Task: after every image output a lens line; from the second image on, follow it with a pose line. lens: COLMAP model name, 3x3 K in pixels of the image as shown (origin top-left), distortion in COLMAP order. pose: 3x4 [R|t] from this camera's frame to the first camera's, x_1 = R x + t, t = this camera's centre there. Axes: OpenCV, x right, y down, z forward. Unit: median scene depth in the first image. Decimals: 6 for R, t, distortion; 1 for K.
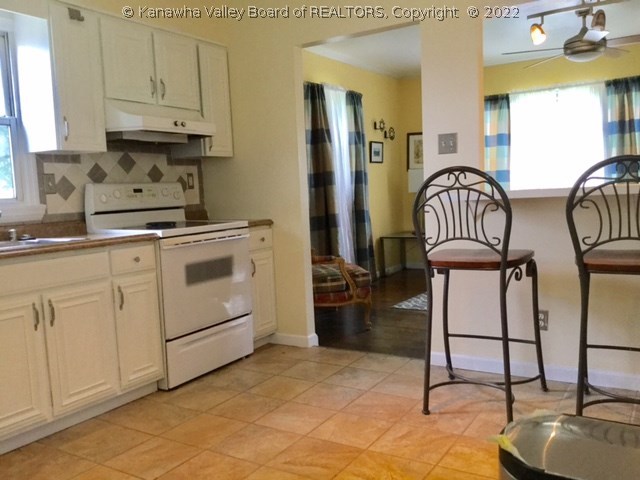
lens RADIAL K [[569.0, 0, 320.0], [0, 569.0, 240.0], [0, 0, 1]] dist [0.007245, -0.011256]
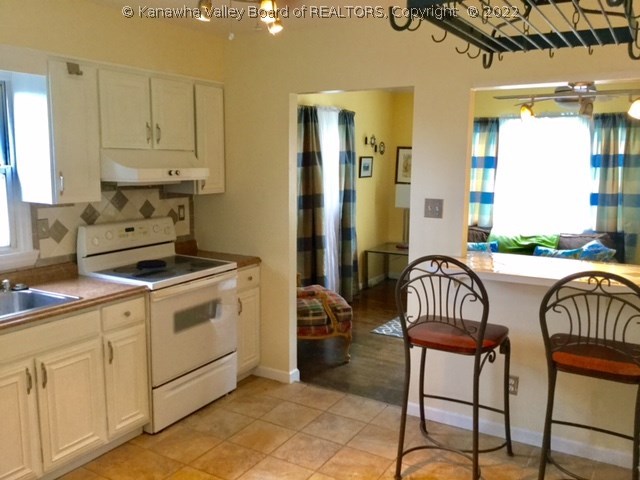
lens RADIAL K [[567.1, 0, 320.0], [0, 567.1, 240.0], [0, 0, 1]] dist [0.011970, -0.010970]
pose [[0.998354, 0.050166, 0.027809, -0.007816], [-0.051520, 0.997403, 0.050328, -0.146309], [-0.025212, -0.051678, 0.998346, -0.025066]]
